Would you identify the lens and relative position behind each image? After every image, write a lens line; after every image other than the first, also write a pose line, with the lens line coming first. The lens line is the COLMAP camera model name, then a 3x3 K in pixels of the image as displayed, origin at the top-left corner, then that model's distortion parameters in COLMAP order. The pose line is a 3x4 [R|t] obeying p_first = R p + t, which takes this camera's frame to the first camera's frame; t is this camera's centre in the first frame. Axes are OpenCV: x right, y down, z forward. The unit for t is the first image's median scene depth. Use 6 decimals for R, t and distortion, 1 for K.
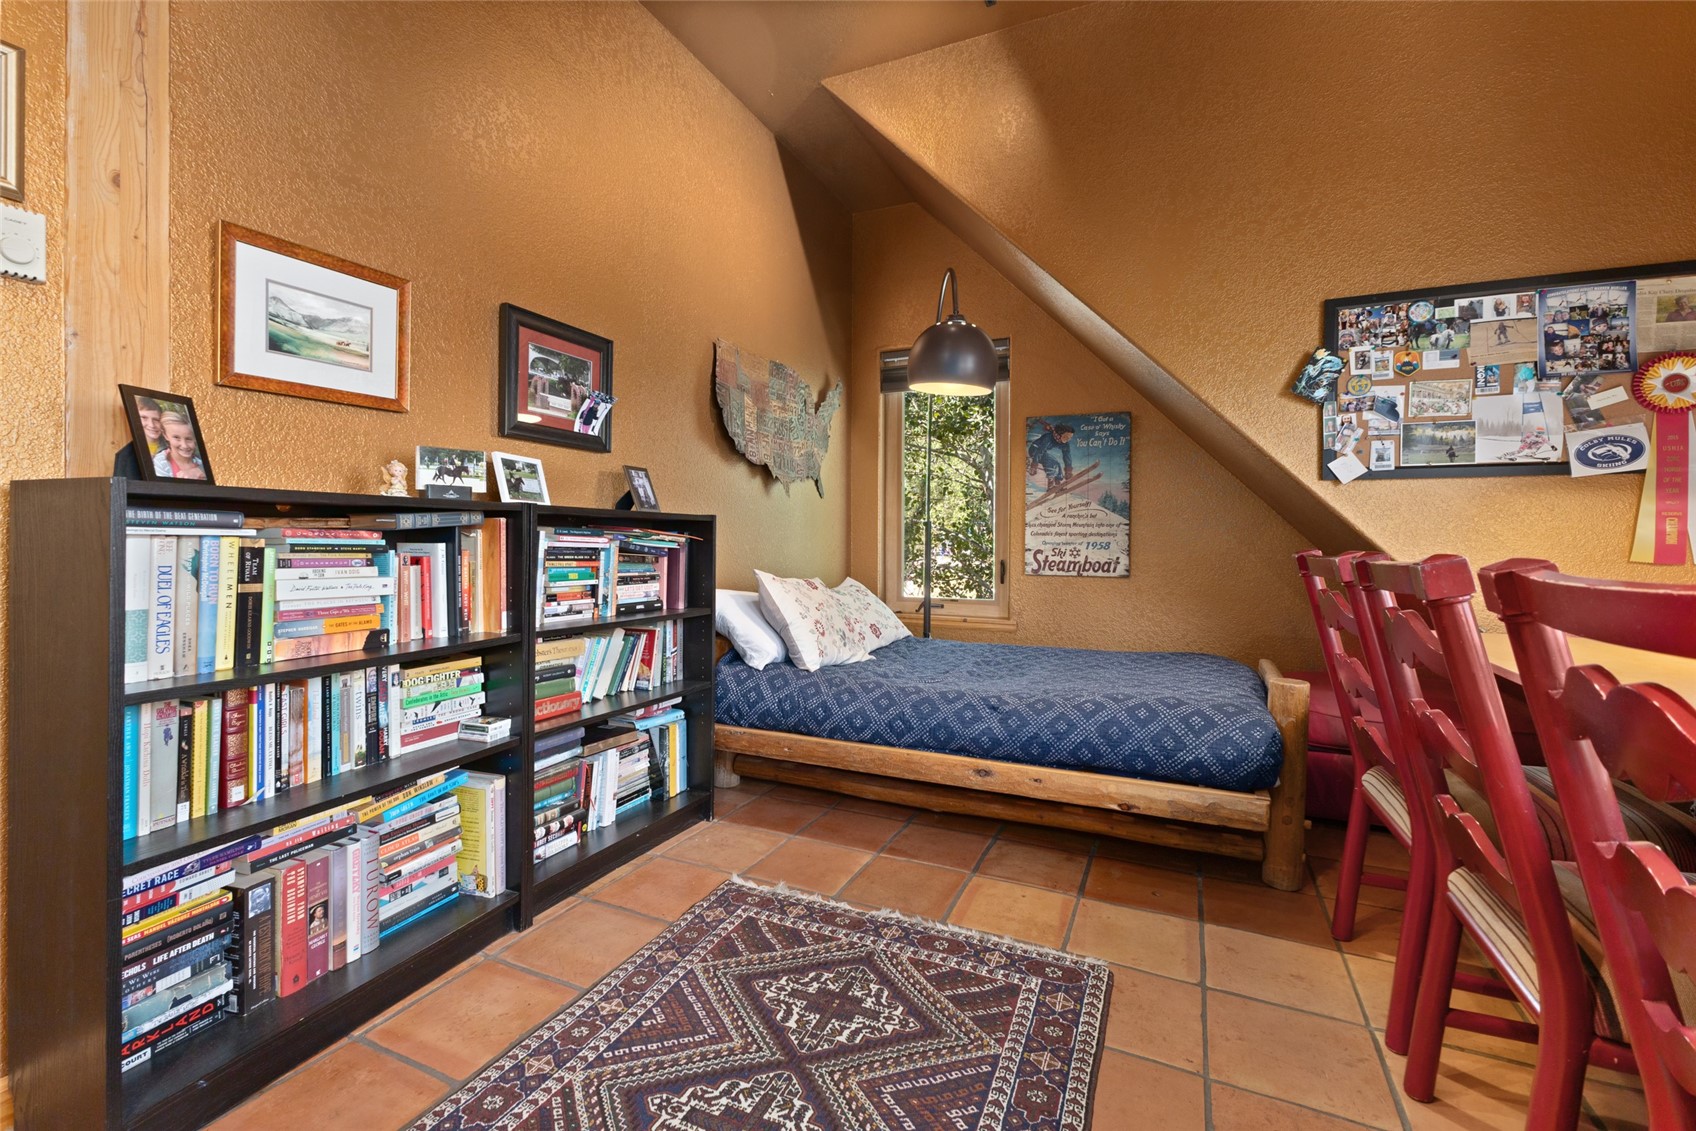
lens RADIAL K [[740.3, 0, 845.3], [0, 740.3, 535.1], [0, 0, 1]] dist [0.016323, -0.004222]
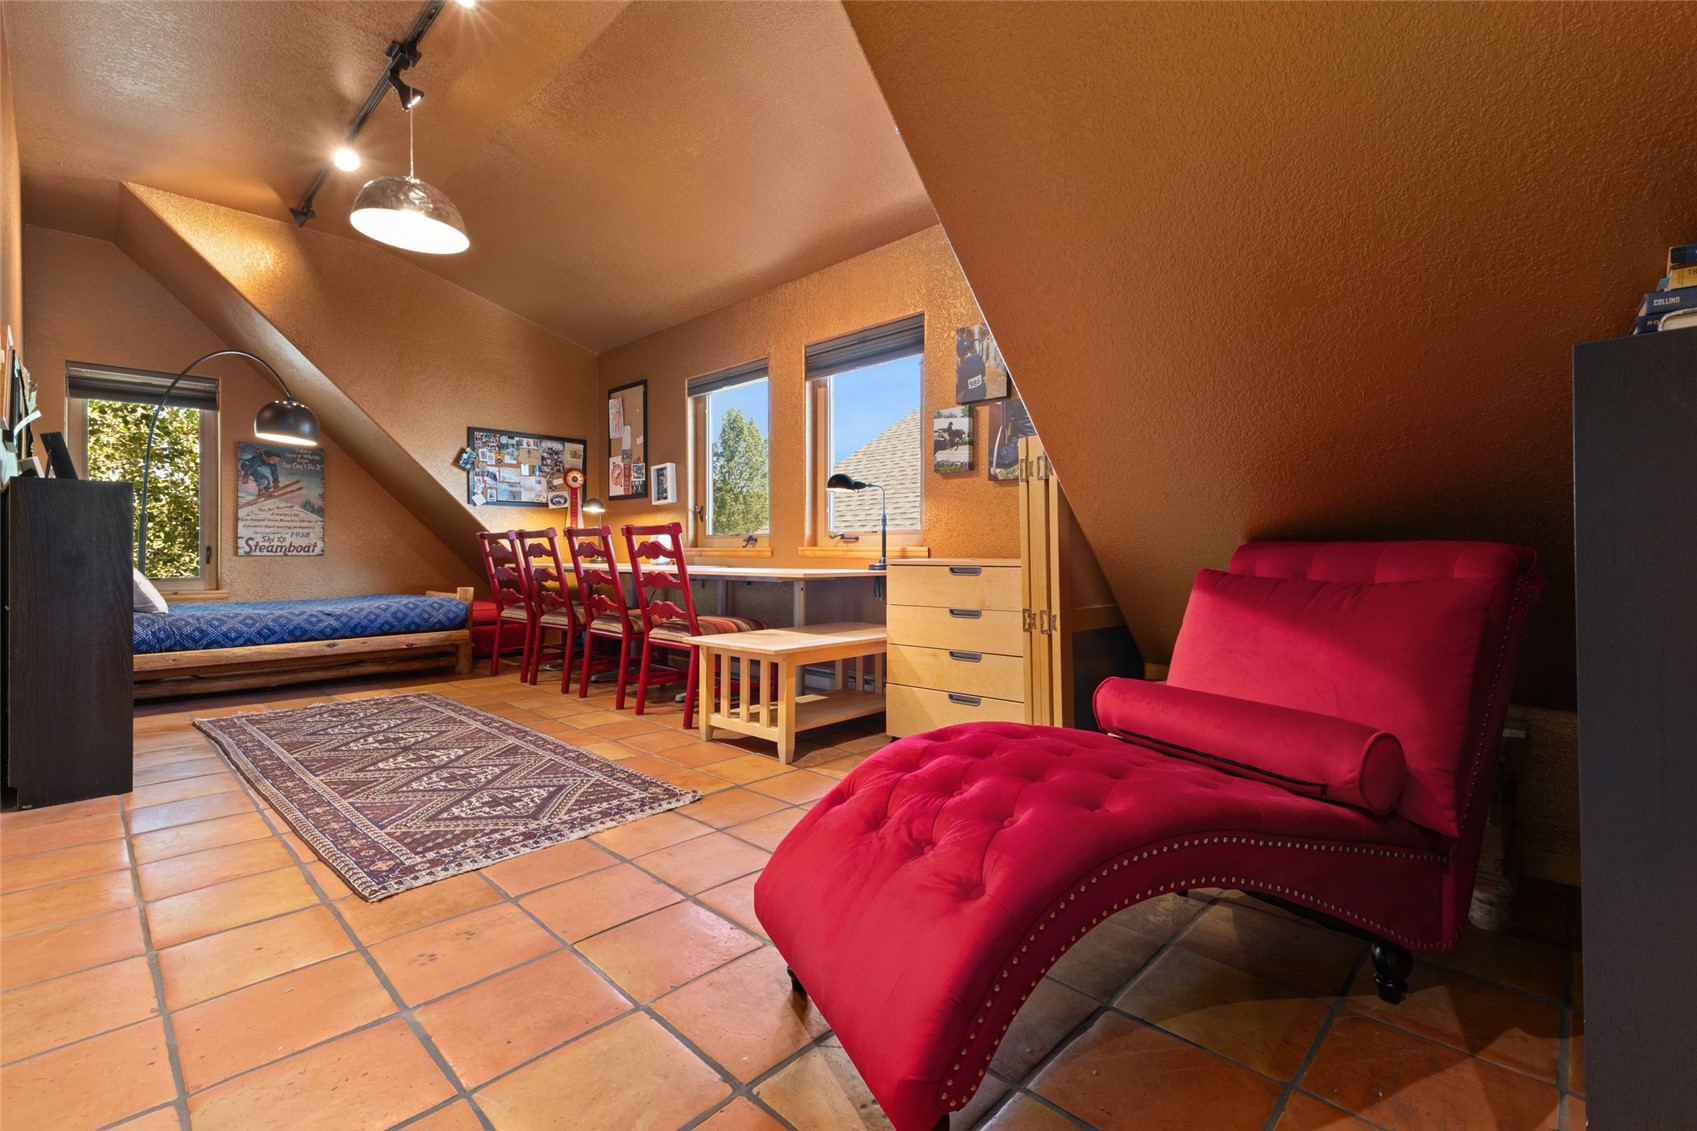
lens RADIAL K [[740.7, 0, 860.3], [0, 740.7, 570.3], [0, 0, 1]] dist [0.016323, -0.004222]
pose [[0.325619, -0.031794, 0.944966, -1.208661], [-0.001634, 0.999414, 0.034188, 0.054100], [-0.945500, -0.012676, 0.325376, -0.949445]]
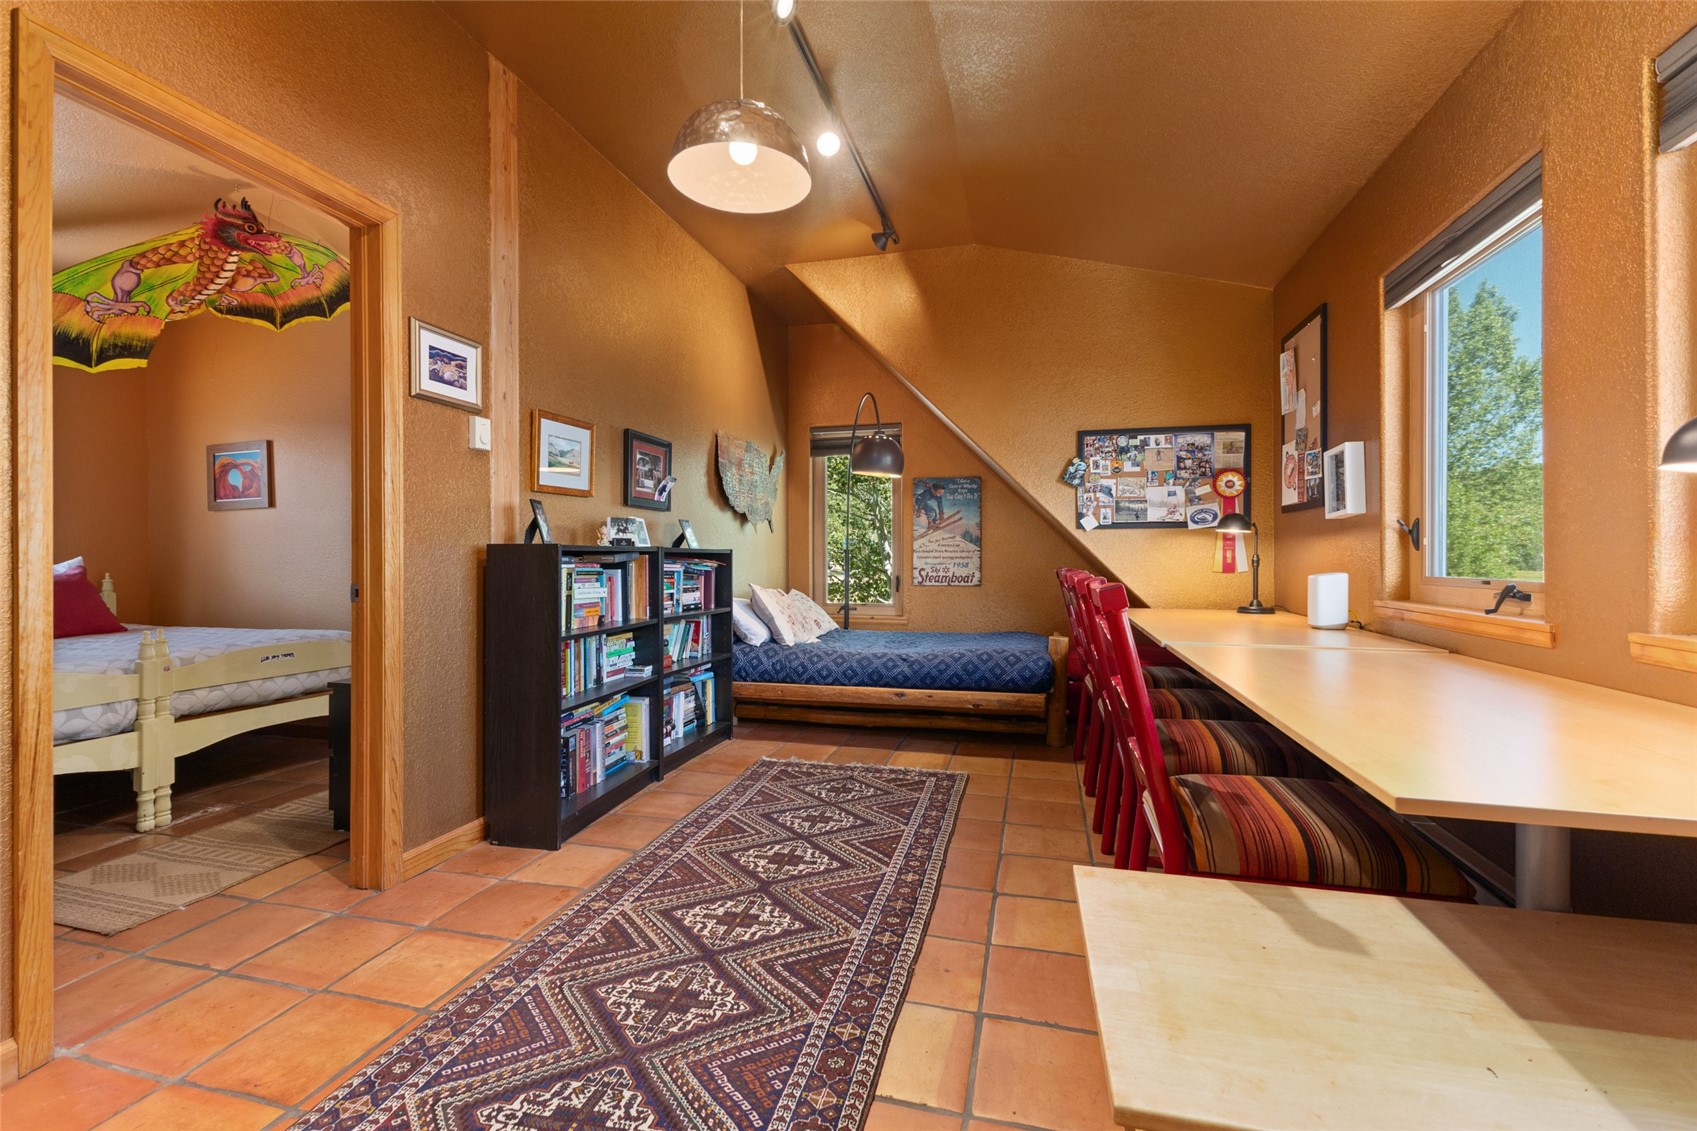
lens RADIAL K [[740.7, 0, 846.5], [0, 740.7, 555.1], [0, 0, 1]] dist [0.016323, -0.004222]
pose [[0.984496, -0.008263, 0.175213, -0.247932], [0.007855, 0.999965, 0.003024, -0.020469], [-0.175232, -0.001601, 0.984526, -0.721831]]
